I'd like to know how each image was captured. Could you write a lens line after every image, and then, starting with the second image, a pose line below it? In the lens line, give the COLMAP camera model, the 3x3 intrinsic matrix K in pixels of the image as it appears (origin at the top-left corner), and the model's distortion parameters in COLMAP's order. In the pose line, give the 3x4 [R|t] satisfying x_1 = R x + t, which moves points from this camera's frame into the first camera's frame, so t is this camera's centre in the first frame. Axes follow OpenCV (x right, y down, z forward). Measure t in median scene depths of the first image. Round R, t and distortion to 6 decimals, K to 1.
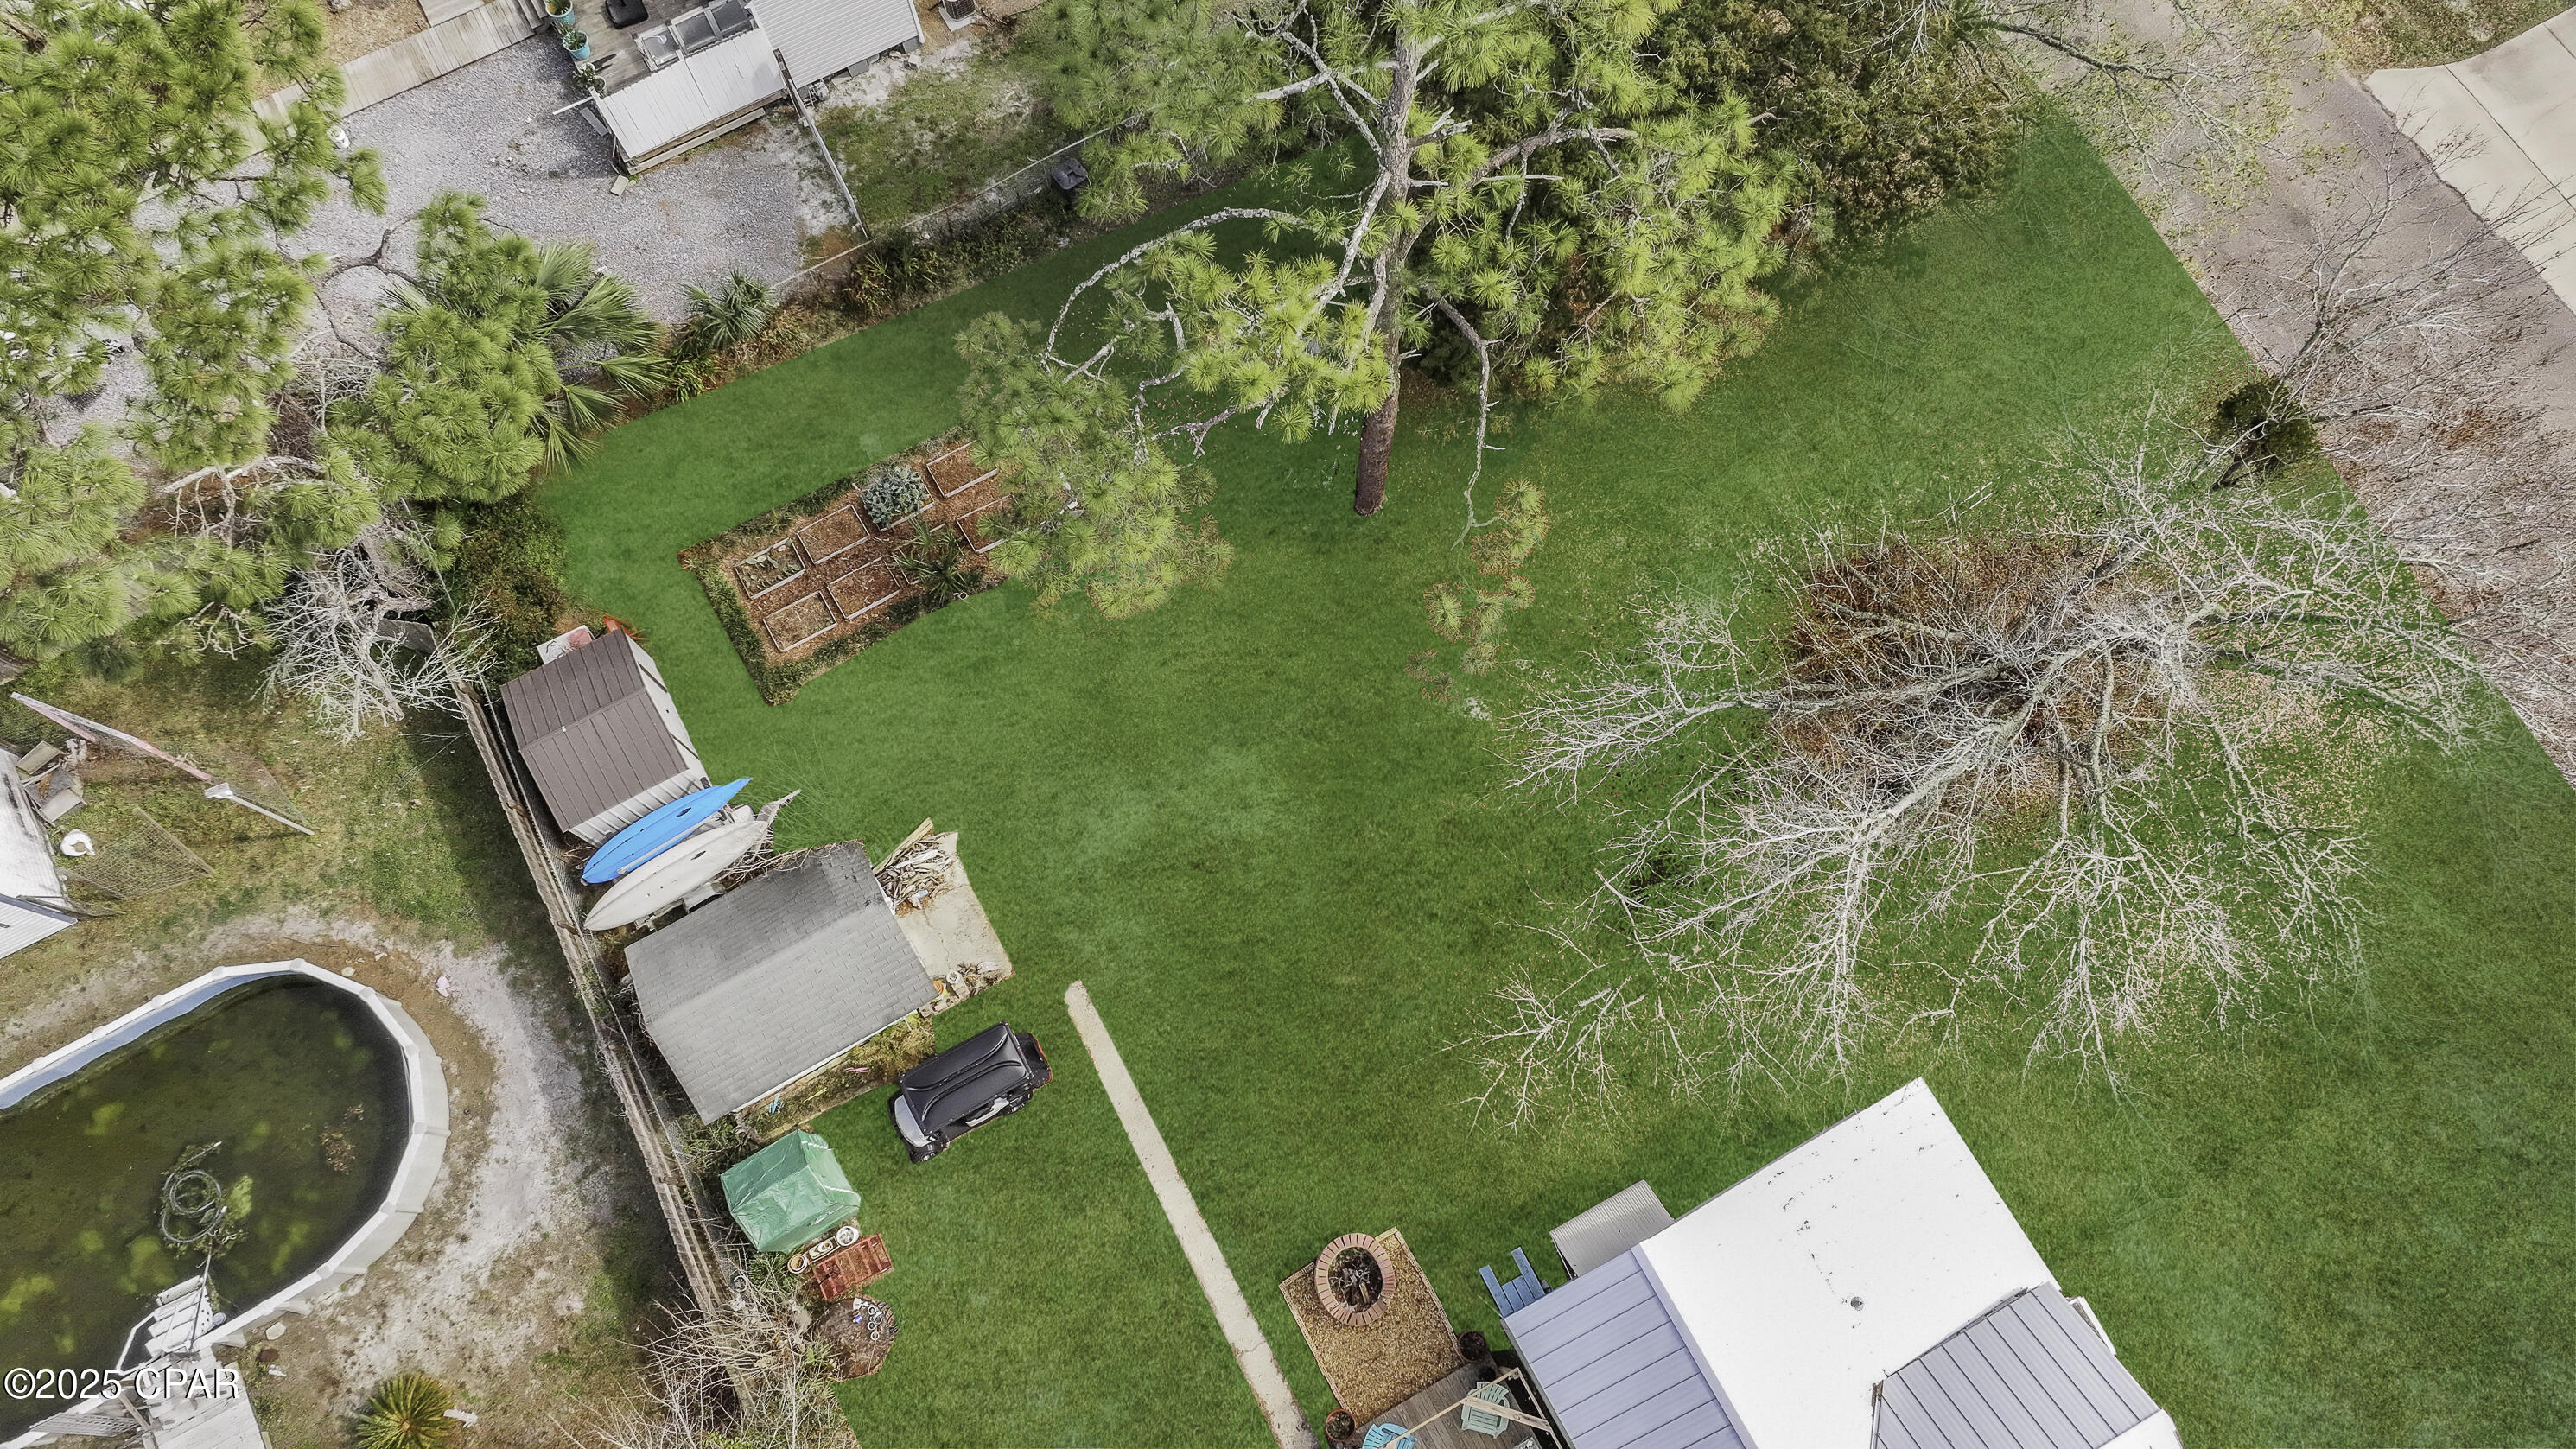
lens RADIAL K [[1812.5, 0, 1302.0], [0, 1812.5, 719.6], [0, 0, 1]] dist [0.004396, 0.010407]
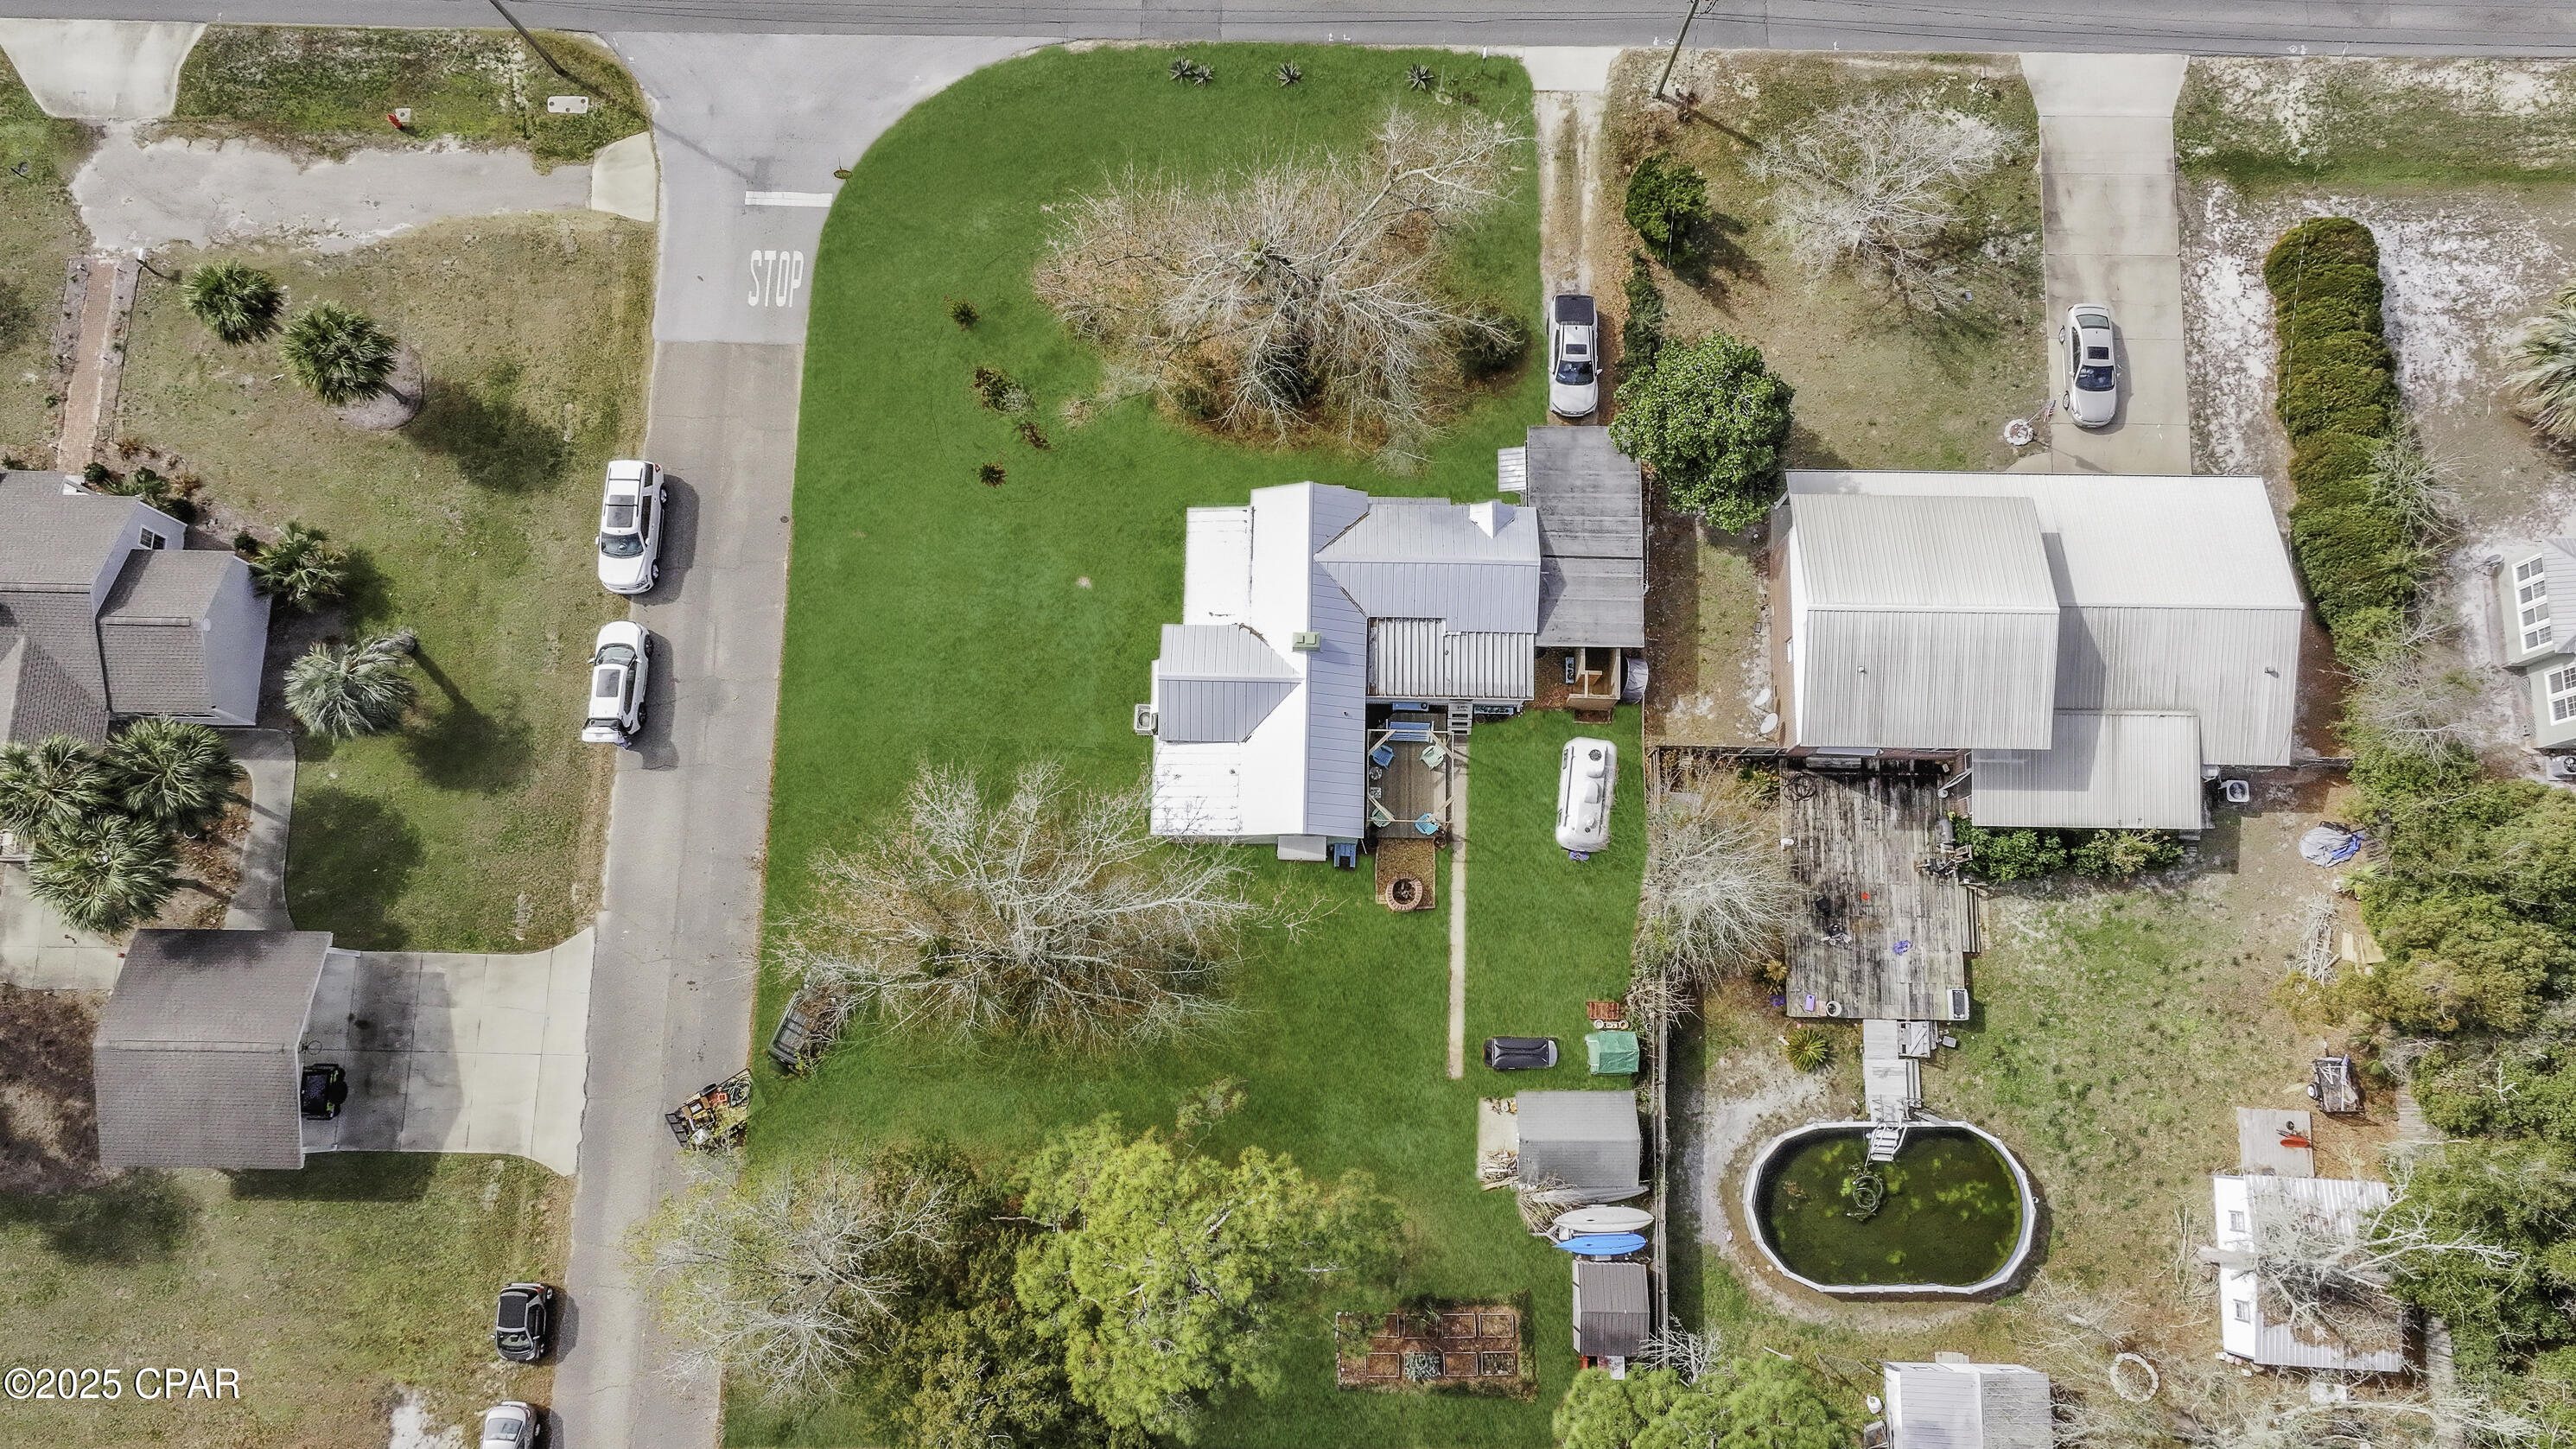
lens RADIAL K [[1812.5, 0, 1302.0], [0, 1812.5, 719.6], [0, 0, 1]] dist [0.004396, 0.010407]
pose [[-0.868523, -0.481428, 0.117872, -0.022023], [0.474300, -0.738229, 0.479642, -0.657671], [-0.143897, 0.472487, 0.869511, -1.011592]]
